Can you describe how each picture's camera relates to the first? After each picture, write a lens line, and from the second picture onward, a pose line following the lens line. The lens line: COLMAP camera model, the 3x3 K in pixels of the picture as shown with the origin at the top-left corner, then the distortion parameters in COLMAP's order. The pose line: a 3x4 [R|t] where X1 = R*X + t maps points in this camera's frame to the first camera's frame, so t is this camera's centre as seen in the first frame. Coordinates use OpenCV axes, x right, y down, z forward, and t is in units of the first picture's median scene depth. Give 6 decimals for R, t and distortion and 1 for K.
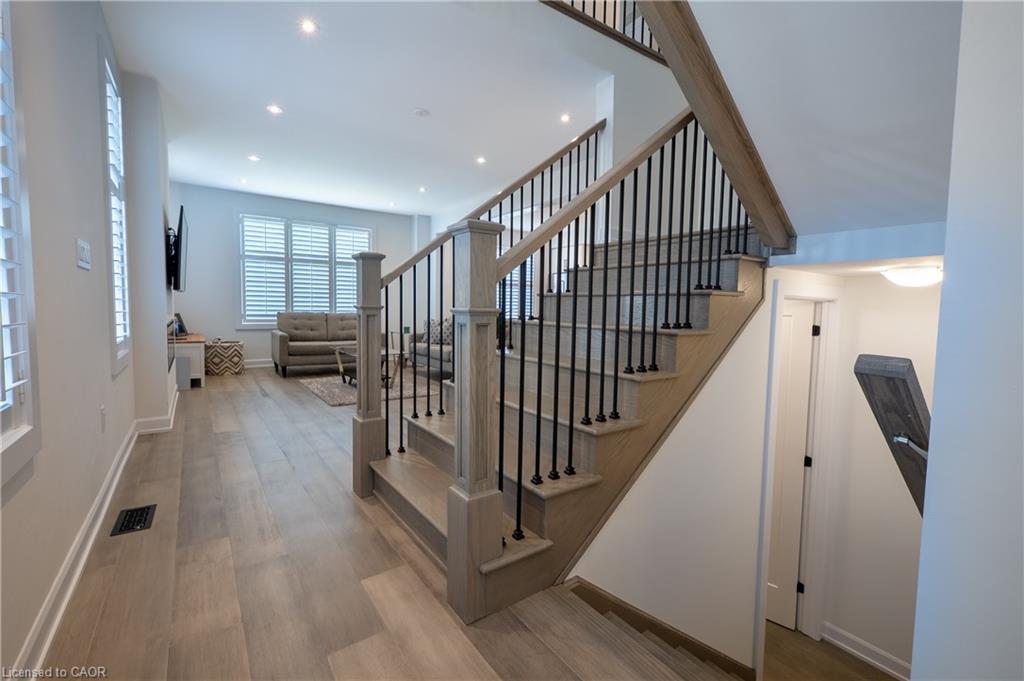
lens RADIAL K [[441.7, 0, 506.5], [0, 441.7, 337.3], [0, 0, 1]] dist [-0.000592, 0.000172]
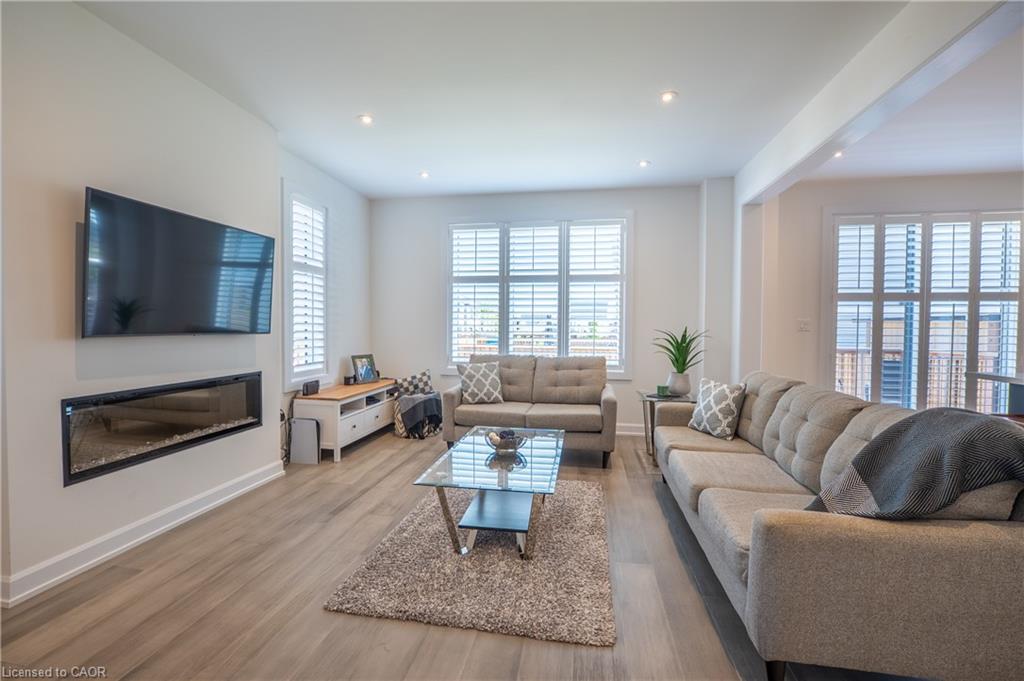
lens RADIAL K [[441.7, 0, 506.5], [0, 441.7, 337.3], [0, 0, 1]] dist [-0.000592, 0.000172]
pose [[0.707121, 0.007091, -0.707057, 0.011919], [-0.044904, 0.998382, -0.034896, -0.058586], [0.705666, 0.056425, 0.706295, 0.512305]]
